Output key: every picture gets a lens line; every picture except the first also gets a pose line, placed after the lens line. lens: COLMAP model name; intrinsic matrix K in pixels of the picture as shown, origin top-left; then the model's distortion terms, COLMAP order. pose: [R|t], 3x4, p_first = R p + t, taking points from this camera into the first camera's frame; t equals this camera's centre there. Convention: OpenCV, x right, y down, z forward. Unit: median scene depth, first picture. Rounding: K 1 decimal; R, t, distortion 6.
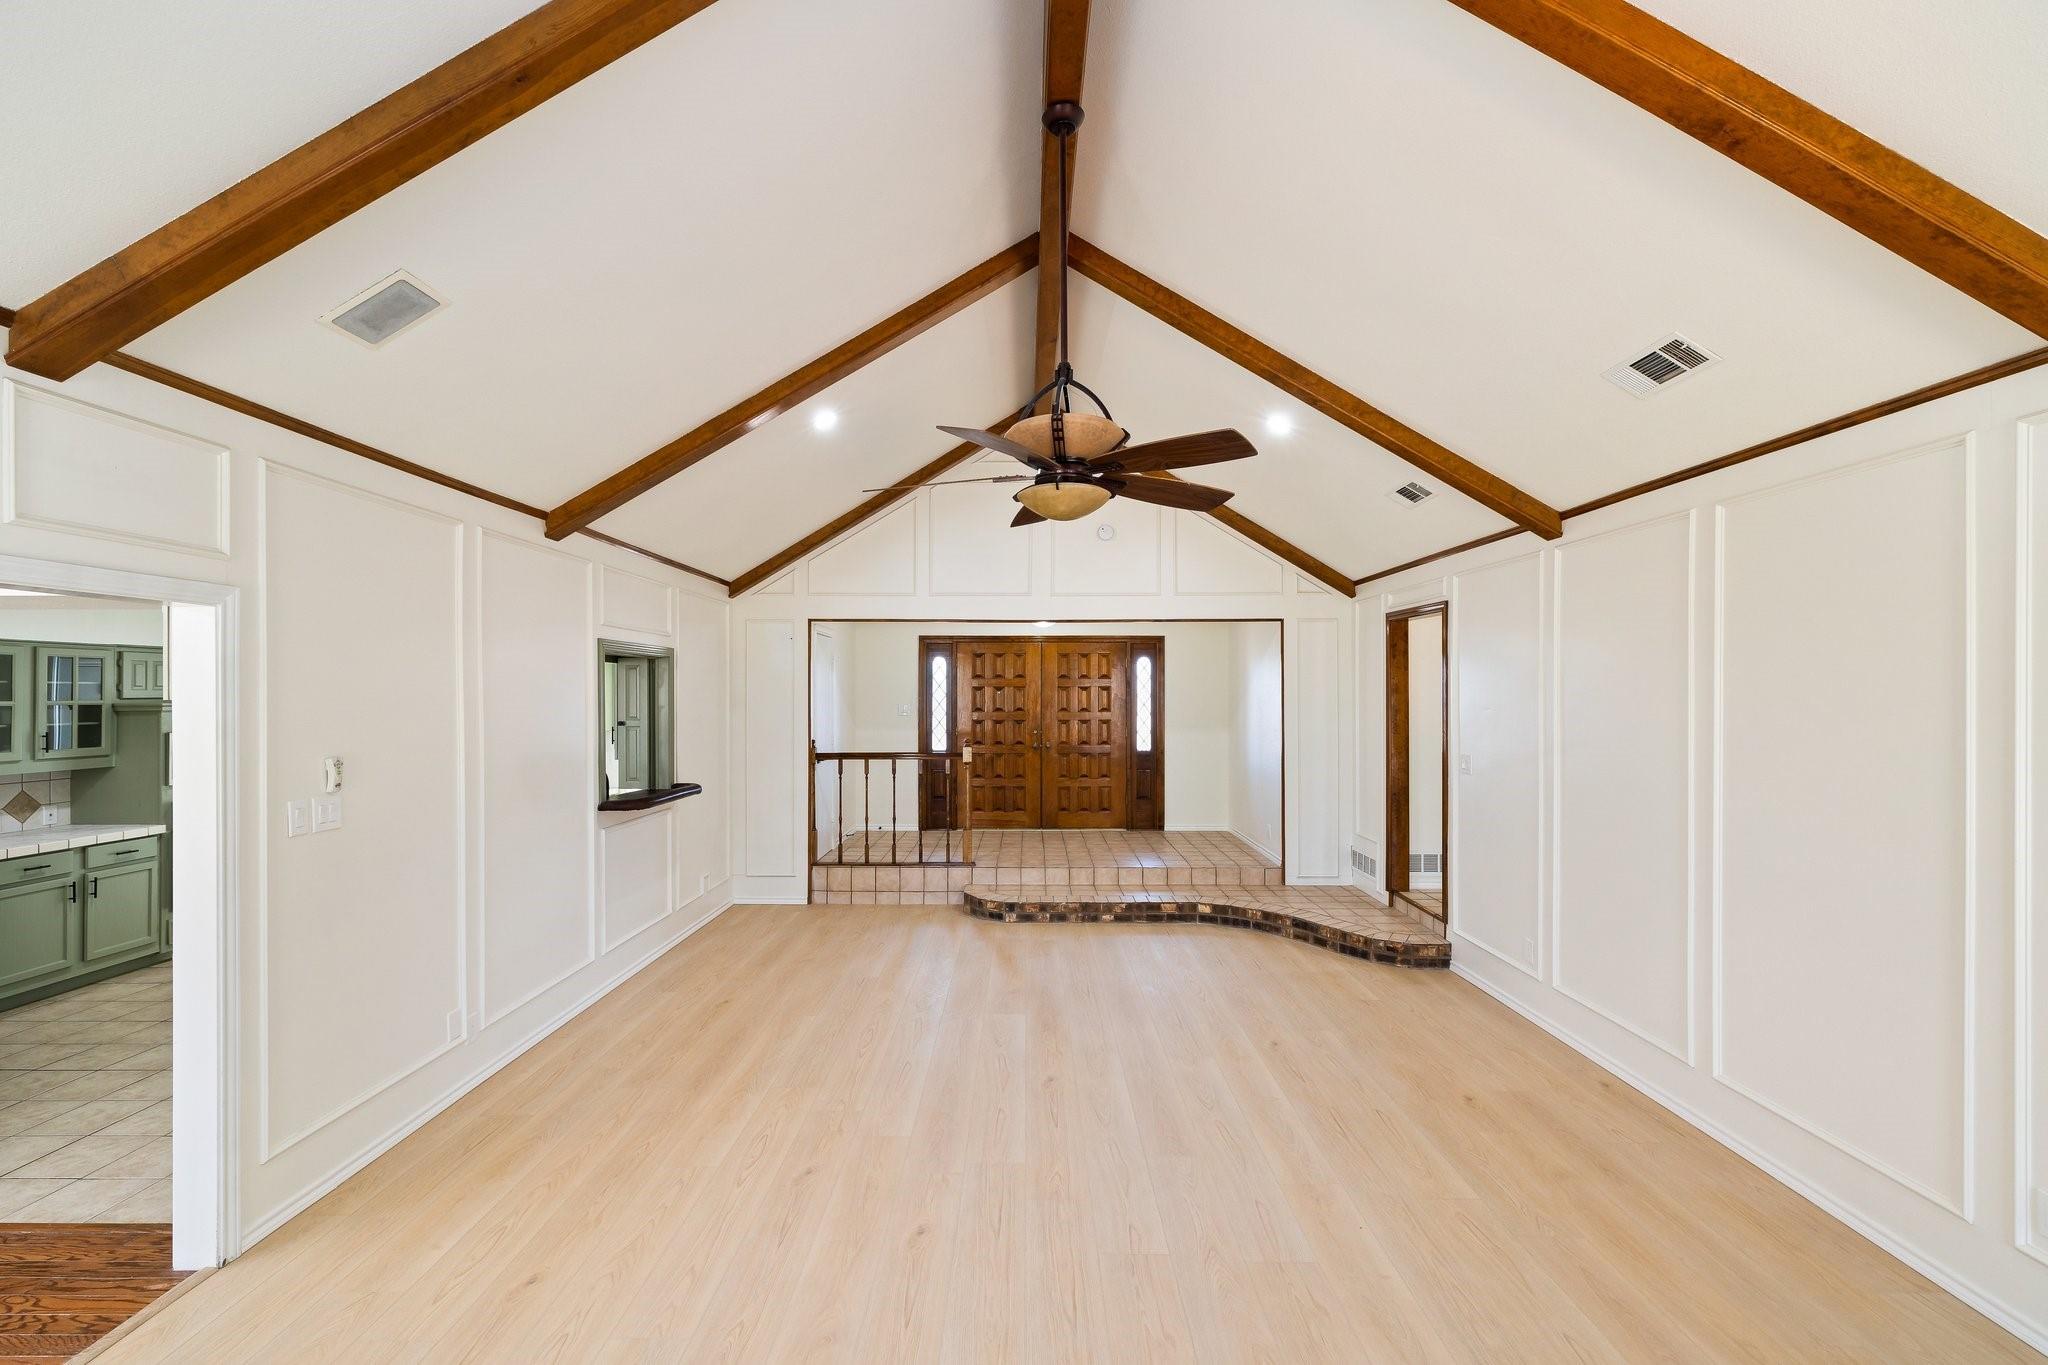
lens RADIAL K [[871.0, 0, 1019.5], [0, 871.0, 685.3], [0, 0, 1]] dist [0.000812, 0.001051]
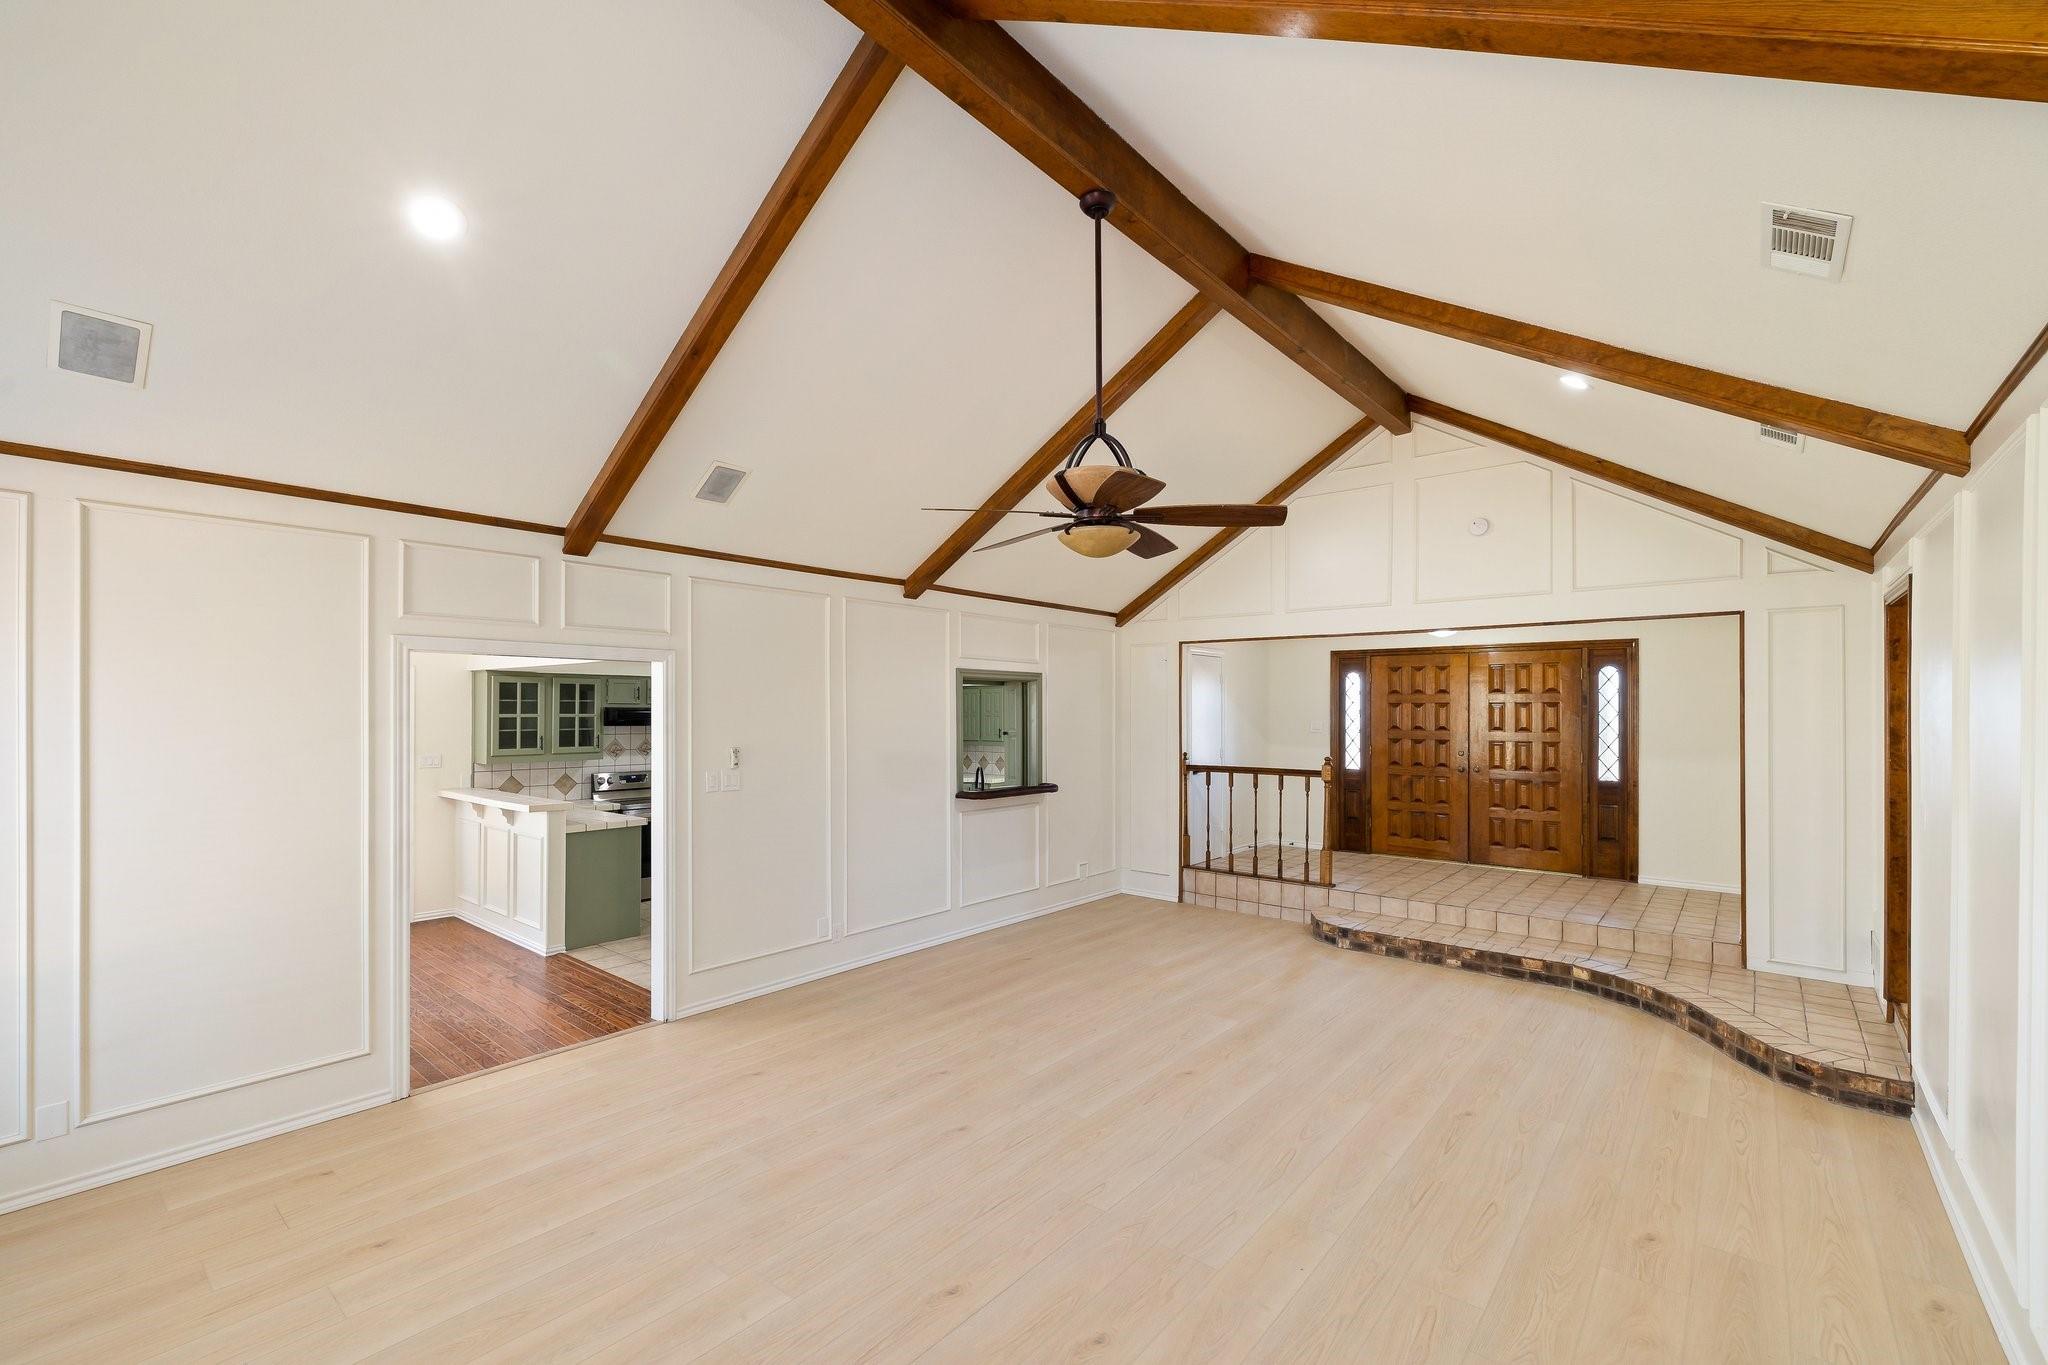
lens RADIAL K [[871.0, 0, 1007.8], [0, 871.0, 705.8], [0, 0, 1]] dist [0.000812, 0.001051]
pose [[0.764908, -0.001358, -0.644138, 0.326437], [0.004535, 0.999984, 0.003278, -0.000602], [0.644124, -0.005428, 0.764902, 0.026669]]
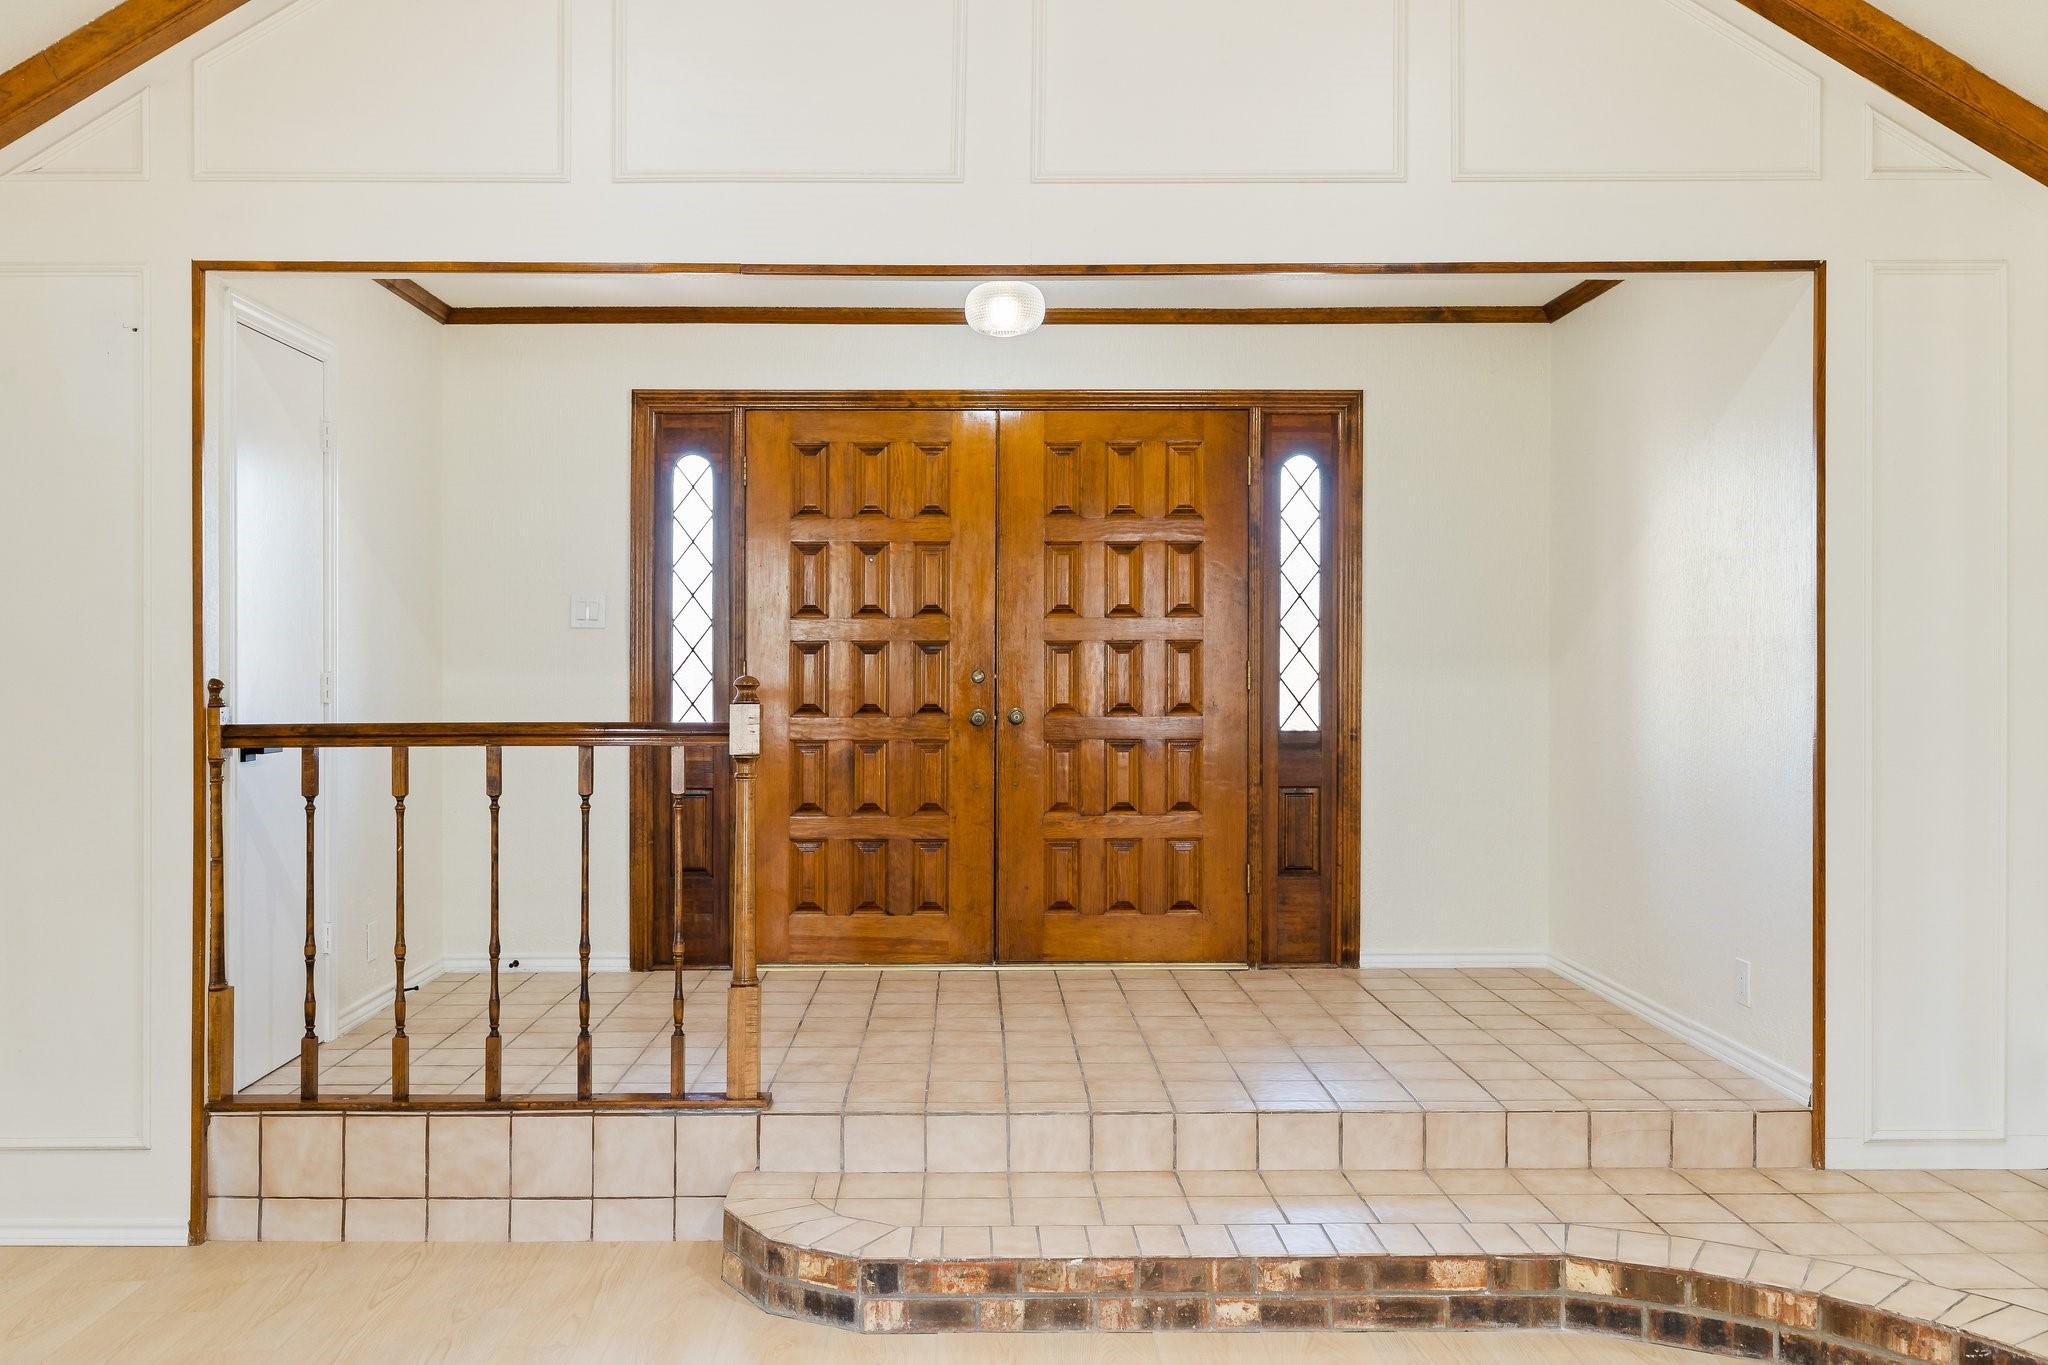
lens RADIAL K [[1720.8, 0, 995.1], [0, 1720.8, 654.7], [0, 0, 1]] dist [0.009256, -0.004180]
pose [[0.999738, -0.000603, 0.022892, 0.012798], [0.000467, 0.999982, 0.005929, 0.056447], [-0.022895, -0.005917, 0.999720, 0.459706]]
